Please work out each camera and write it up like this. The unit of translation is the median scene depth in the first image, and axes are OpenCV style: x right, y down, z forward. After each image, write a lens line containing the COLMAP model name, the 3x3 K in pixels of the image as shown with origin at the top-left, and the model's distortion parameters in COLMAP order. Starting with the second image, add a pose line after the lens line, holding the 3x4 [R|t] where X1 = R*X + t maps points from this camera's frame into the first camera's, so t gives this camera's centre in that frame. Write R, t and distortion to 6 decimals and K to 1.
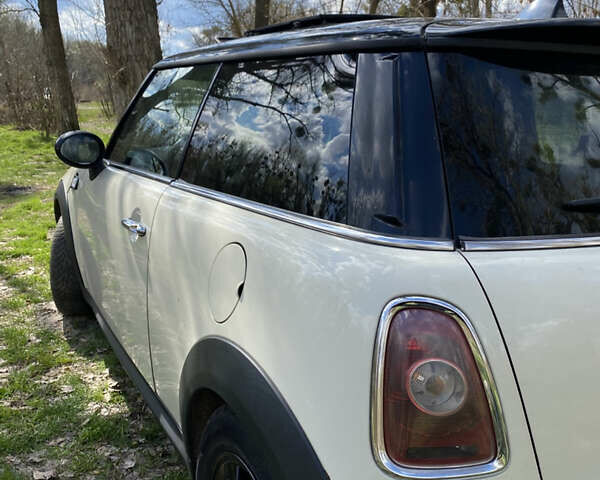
lens RADIAL K [[620.0, 0, 282.9], [0, 620.0, 223.3], [0, 0, 1]] dist [0.065625, -0.012008]
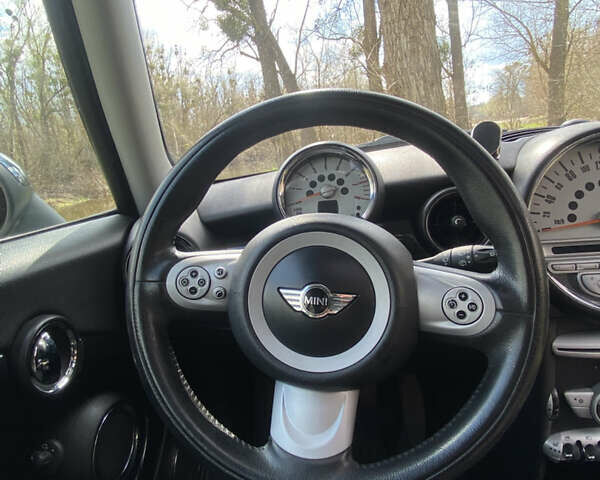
lens RADIAL K [[409.7, 0, 300.9], [0, 409.7, 245.9], [0, 0, 1]] dist [0.002785, -0.005106]
pose [[0.836938, 0.039397, -0.545878, -0.048803], [0.004230, 0.996910, 0.078435, -0.104177], [0.547281, -0.067955, 0.834185, 0.856168]]
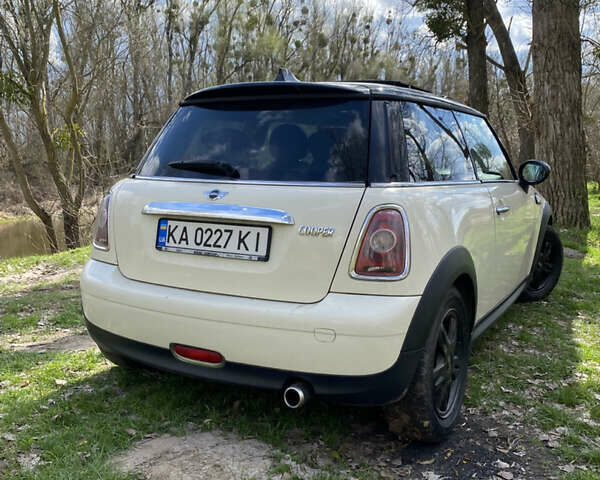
lens RADIAL K [[615.9, 0, 295.6], [0, 615.9, 234.8], [0, 0, 1]] dist [0.007923, 0.012910]
pose [[0.566248, 0.097588, -0.818437, 1.060491], [-0.159605, 0.987154, 0.007280, 0.054599], [0.808634, 0.126505, 0.574550, 0.016350]]
